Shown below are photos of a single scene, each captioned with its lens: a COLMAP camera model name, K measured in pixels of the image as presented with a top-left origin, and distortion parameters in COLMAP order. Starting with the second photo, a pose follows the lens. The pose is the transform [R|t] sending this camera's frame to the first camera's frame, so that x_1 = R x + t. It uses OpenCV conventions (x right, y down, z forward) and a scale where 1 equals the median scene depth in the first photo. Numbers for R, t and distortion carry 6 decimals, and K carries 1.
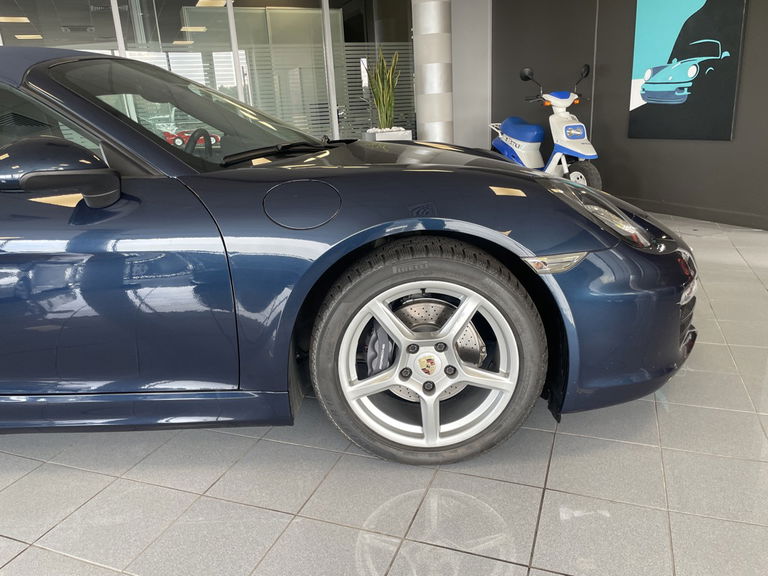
lens RADIAL K [[586.0, 0, 384.0], [0, 586.0, 288.0], [0, 0, 1]] dist [0.111681, -0.139994]
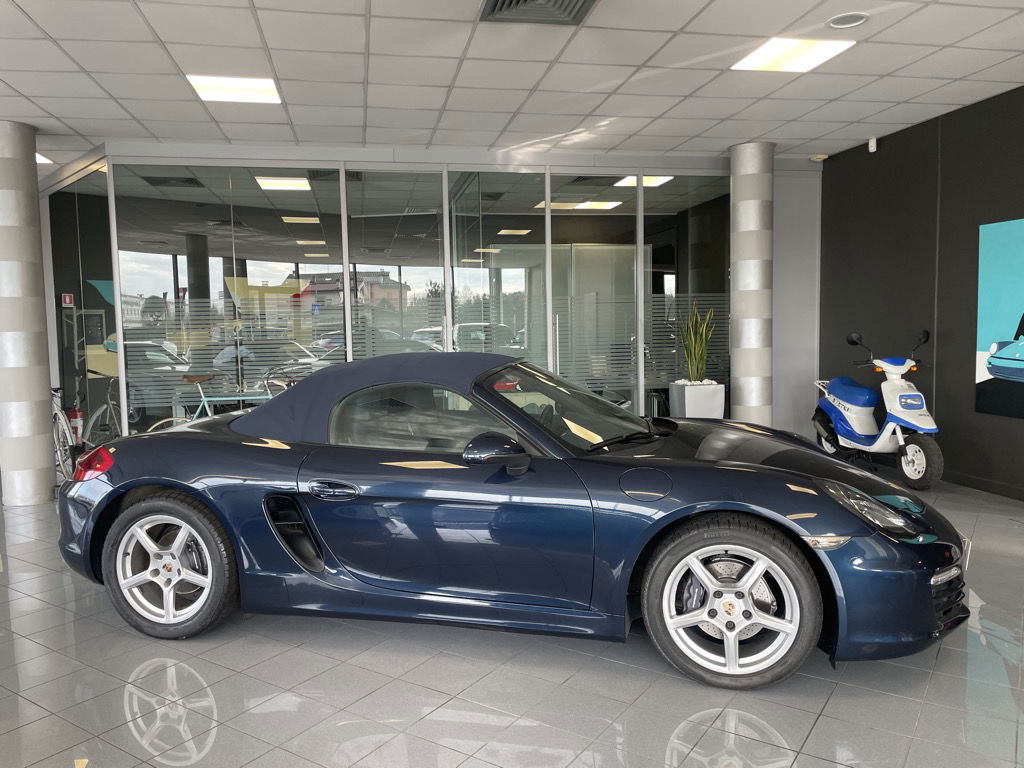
lens RADIAL K [[777.0, 0, 512.4], [0, 777.0, 376.7], [0, 0, 1]] dist [0.133735, -0.138722]
pose [[0.974803, 0.046449, -0.218177, -0.036735], [-0.092339, 0.974370, -0.205127, 0.027177], [0.203057, 0.220104, 0.954108, -0.856263]]
